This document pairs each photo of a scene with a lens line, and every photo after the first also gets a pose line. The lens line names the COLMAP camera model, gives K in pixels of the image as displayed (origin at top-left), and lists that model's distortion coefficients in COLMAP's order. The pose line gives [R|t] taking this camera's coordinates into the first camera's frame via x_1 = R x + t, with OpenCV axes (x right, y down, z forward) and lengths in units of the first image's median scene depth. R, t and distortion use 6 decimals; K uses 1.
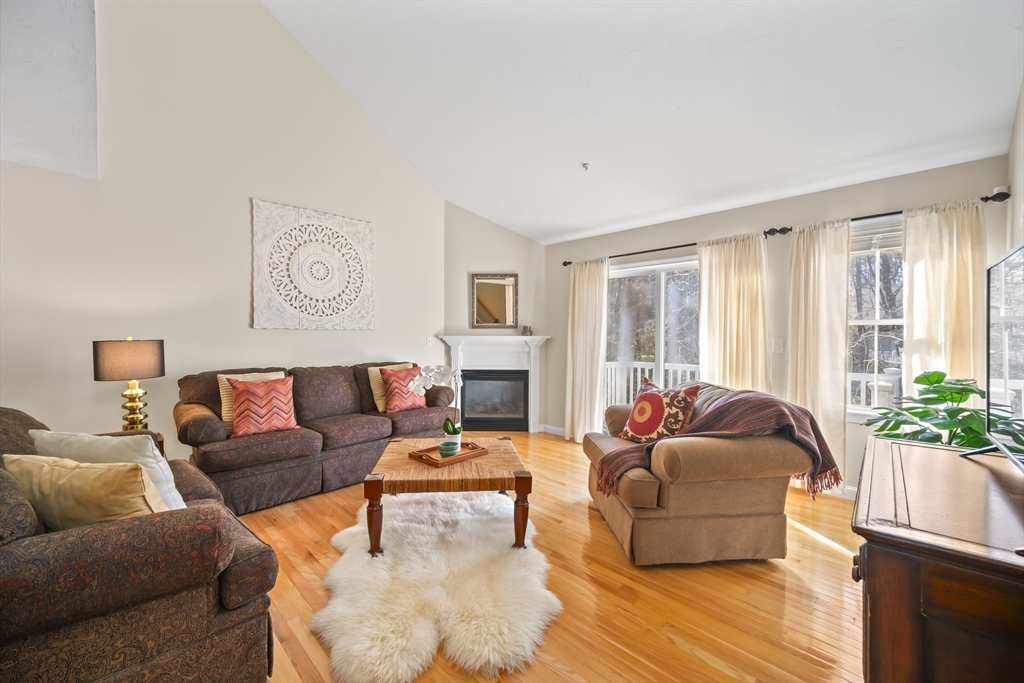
lens RADIAL K [[404.7, 0, 497.8], [0, 404.7, 339.4], [0, 0, 1]] dist [0.001933, 0.000248]
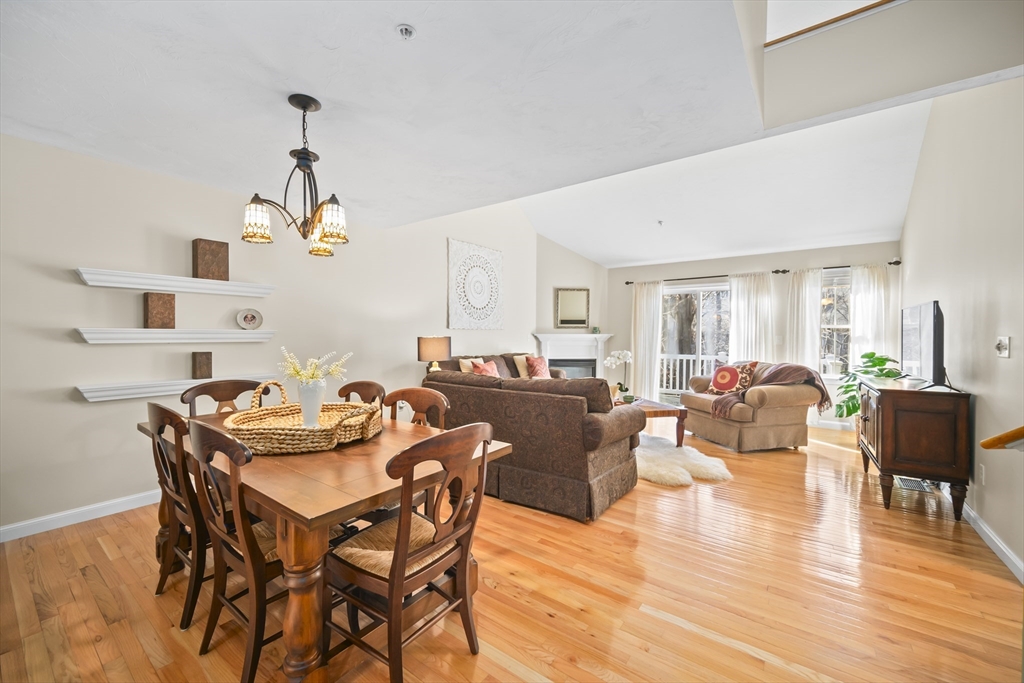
lens RADIAL K [[406.8, 0, 496.8], [0, 406.8, 338.1], [0, 0, 1]] dist [0.000989, -0.000320]
pose [[0.989713, -0.000839, 0.143064, -0.634636], [0.000618, 0.999999, 0.001593, 0.003643], [-0.143065, -0.001488, 0.989712, -0.443834]]
